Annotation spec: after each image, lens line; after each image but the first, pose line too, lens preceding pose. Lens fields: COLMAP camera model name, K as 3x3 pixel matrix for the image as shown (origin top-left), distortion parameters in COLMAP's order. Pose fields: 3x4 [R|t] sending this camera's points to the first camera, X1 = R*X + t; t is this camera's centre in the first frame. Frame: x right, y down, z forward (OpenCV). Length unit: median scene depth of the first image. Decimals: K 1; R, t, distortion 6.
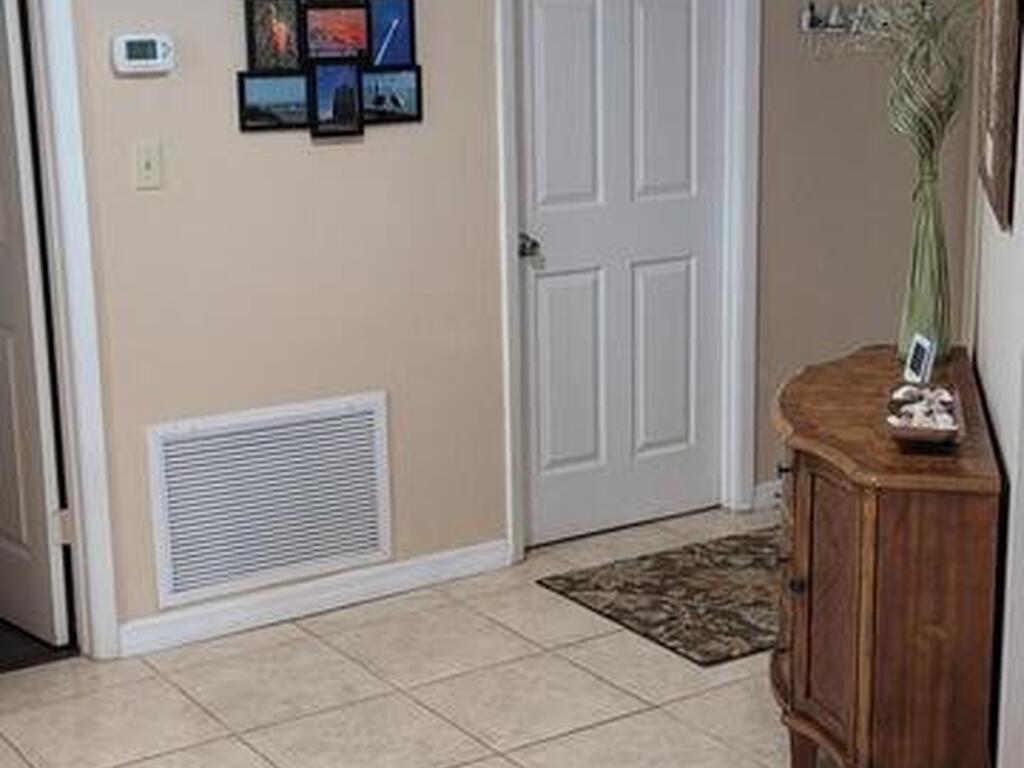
lens RADIAL K [[1677.0, 0, 512.0], [0, 1677.0, 384.0], [0, 0, 1]] dist [0.055865, -0.043928]
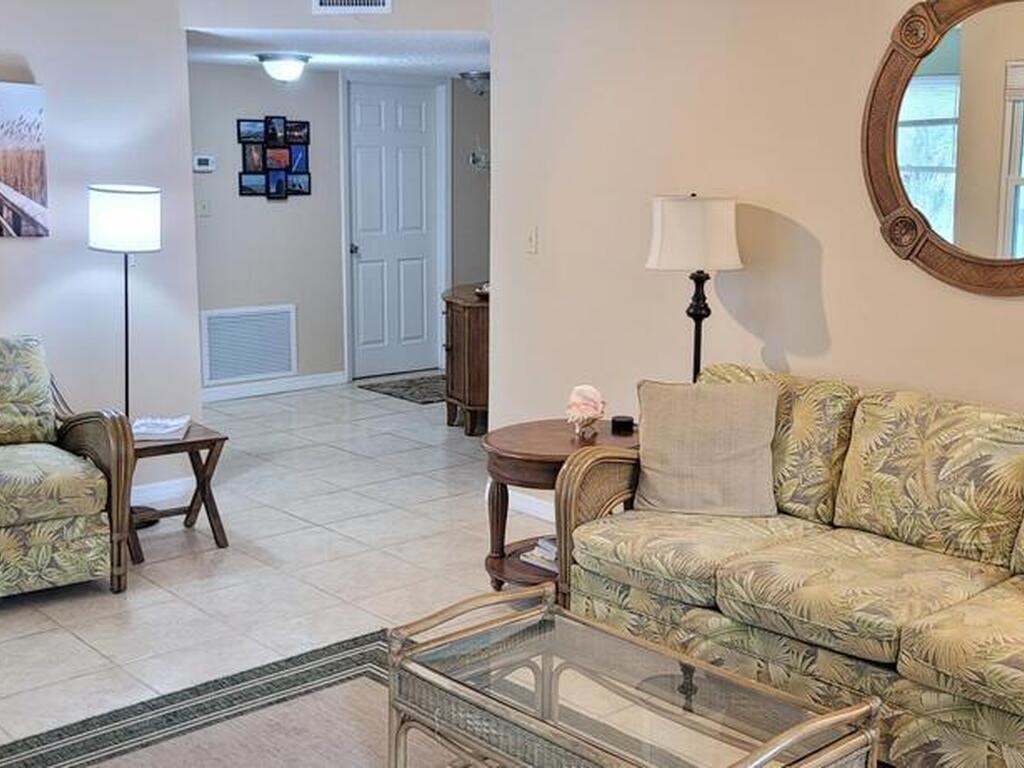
lens RADIAL K [[1259.6, 0, 526.0], [0, 1259.6, 384.3], [0, 0, 1]] dist [0.026159, 0.005734]
pose [[0.989167, 0.000868, 0.146790, -0.012466], [0.005841, 0.998958, -0.045271, 0.213398], [-0.146677, 0.045638, 0.988131, -0.892072]]
